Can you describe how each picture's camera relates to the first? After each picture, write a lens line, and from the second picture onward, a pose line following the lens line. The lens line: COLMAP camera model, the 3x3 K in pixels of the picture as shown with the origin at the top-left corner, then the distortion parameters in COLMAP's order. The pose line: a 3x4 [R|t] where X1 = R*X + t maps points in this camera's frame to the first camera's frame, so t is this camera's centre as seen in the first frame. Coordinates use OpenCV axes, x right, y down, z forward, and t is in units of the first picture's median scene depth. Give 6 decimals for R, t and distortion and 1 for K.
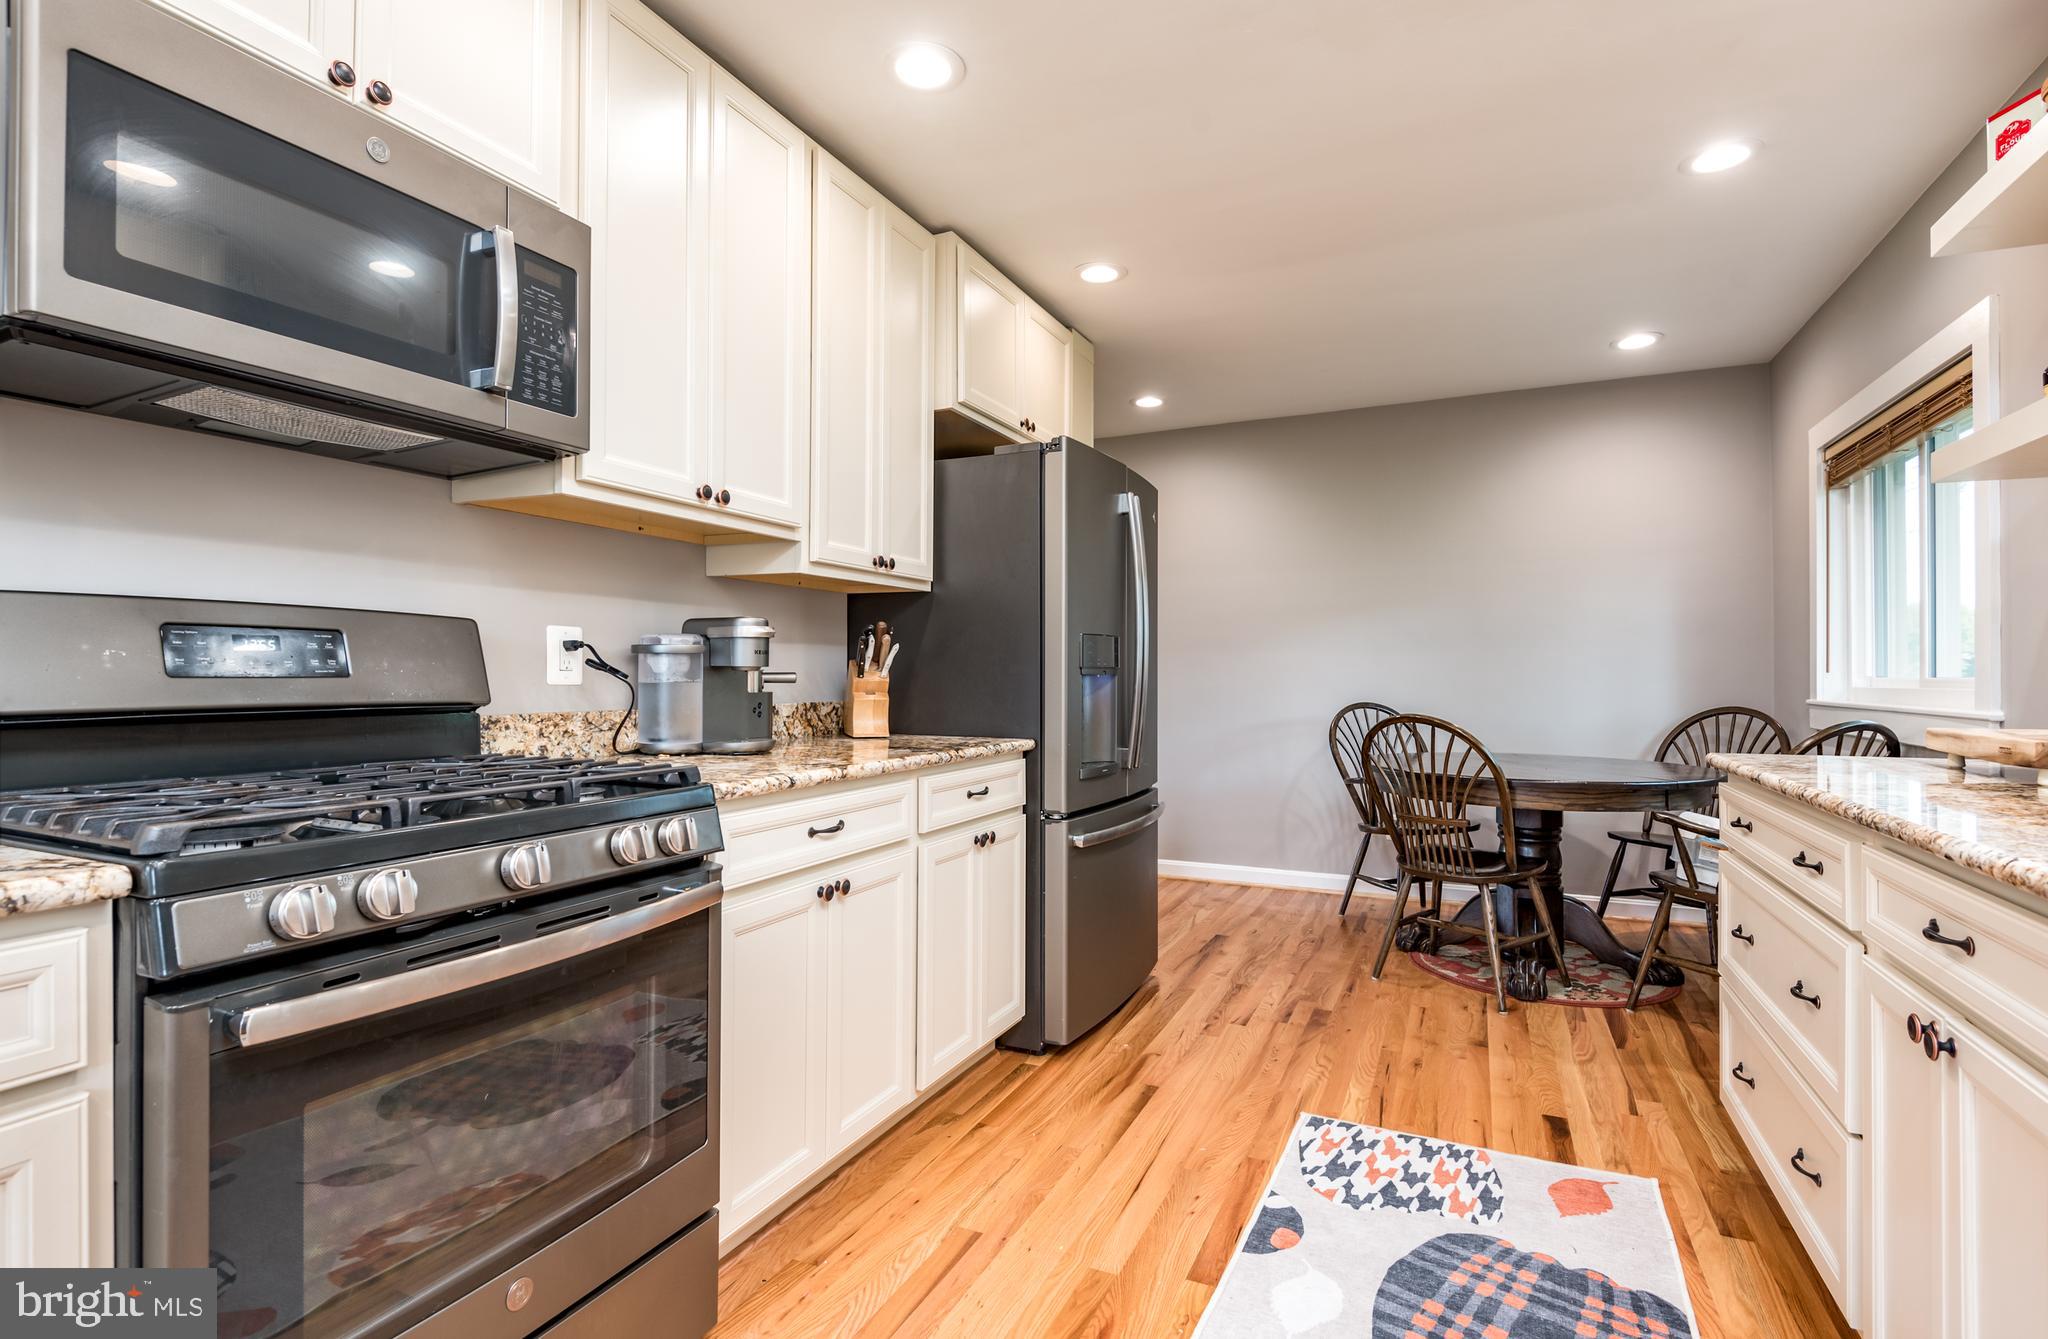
lens RADIAL K [[967.1, 0, 1012.8], [0, 967.1, 668.8], [0, 0, 1]] dist [0.003524, -0.013384]
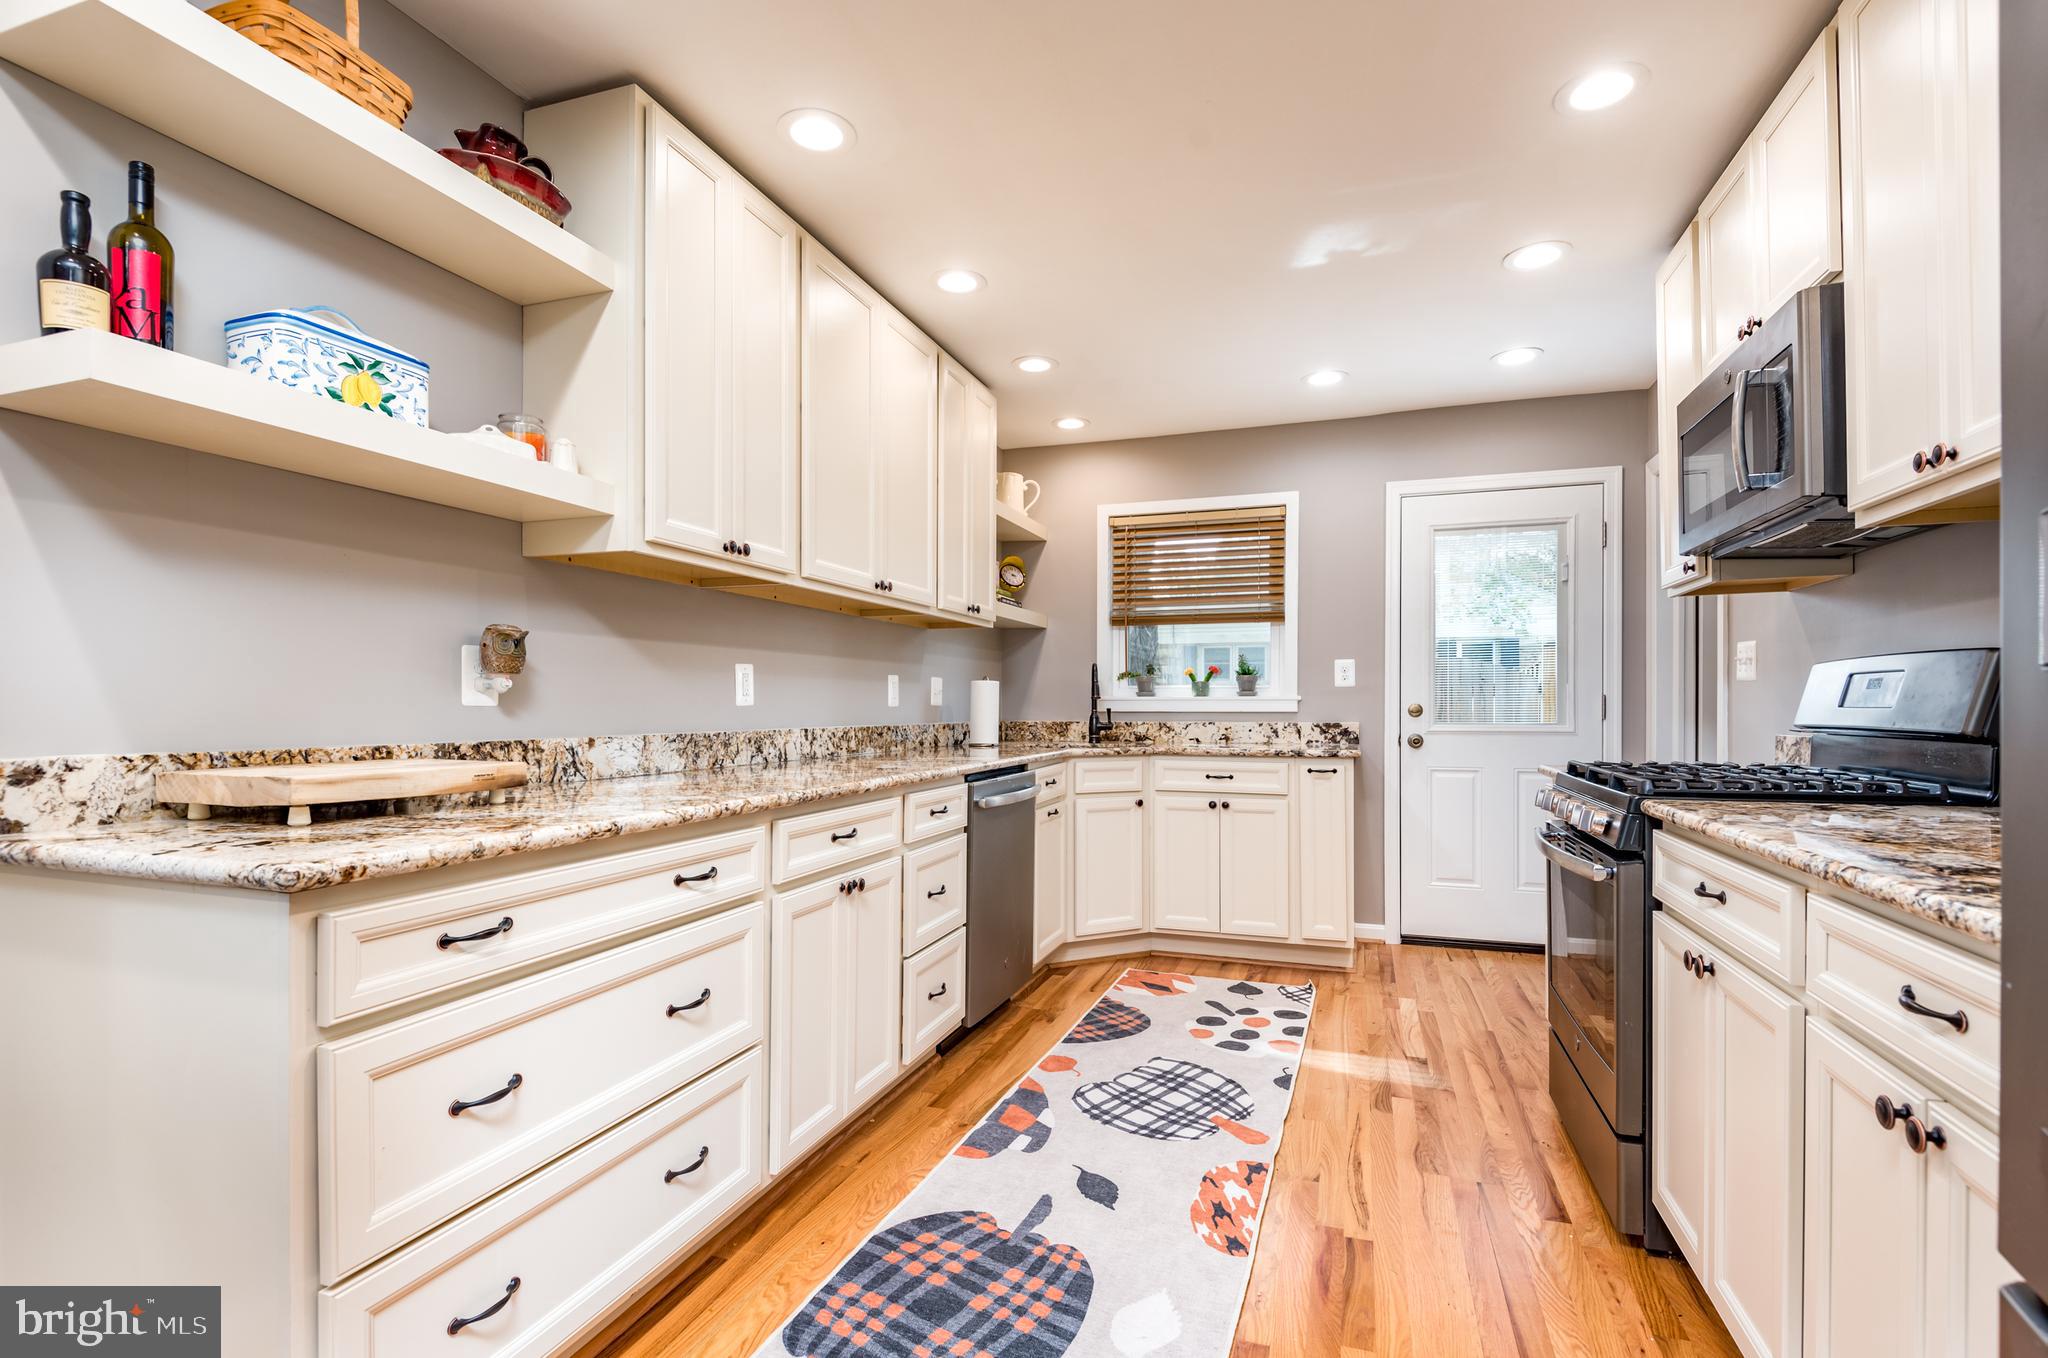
lens RADIAL K [[979.4, 0, 1045.7], [0, 979.4, 697.9], [0, 0, 1]] dist [0.031180, -0.019438]
pose [[-0.989906, -0.000138, -0.141728, 0.402614], [0.002065, 0.999879, -0.015396, 0.011921], [0.141713, -0.015533, -0.989786, 1.466427]]
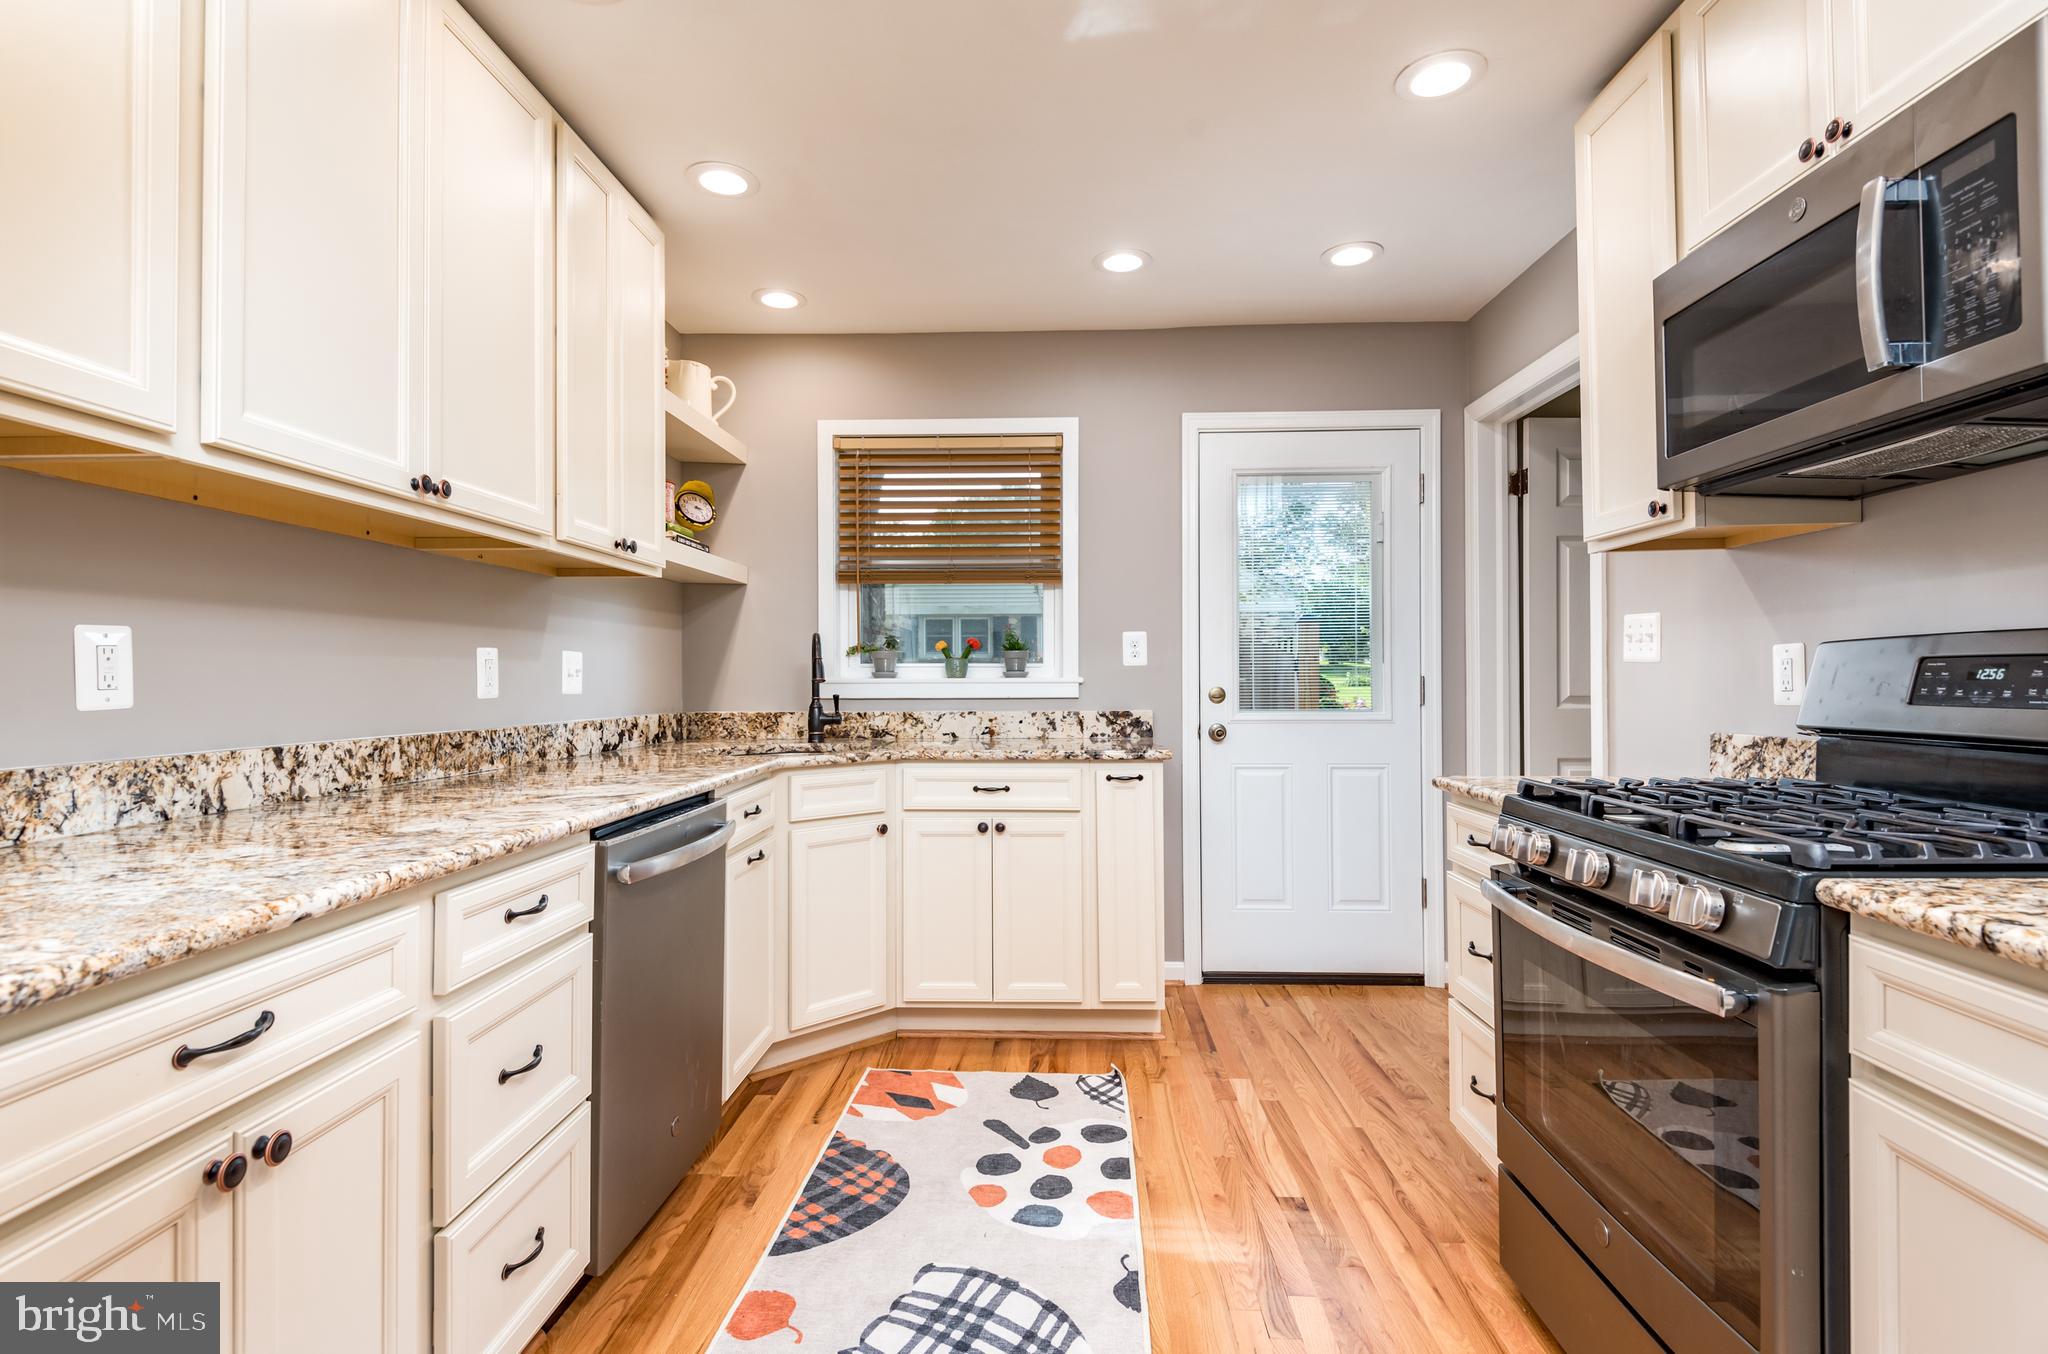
lens RADIAL K [[979.4, 0, 1030.6], [0, 979.4, 679.5], [0, 0, 1]] dist [0.031180, -0.019438]
pose [[-0.913158, 0.004119, -0.407584, 0.324242], [0.006628, 0.999967, -0.004745, -0.011107], [0.407551, -0.007034, -0.913155, 0.973568]]
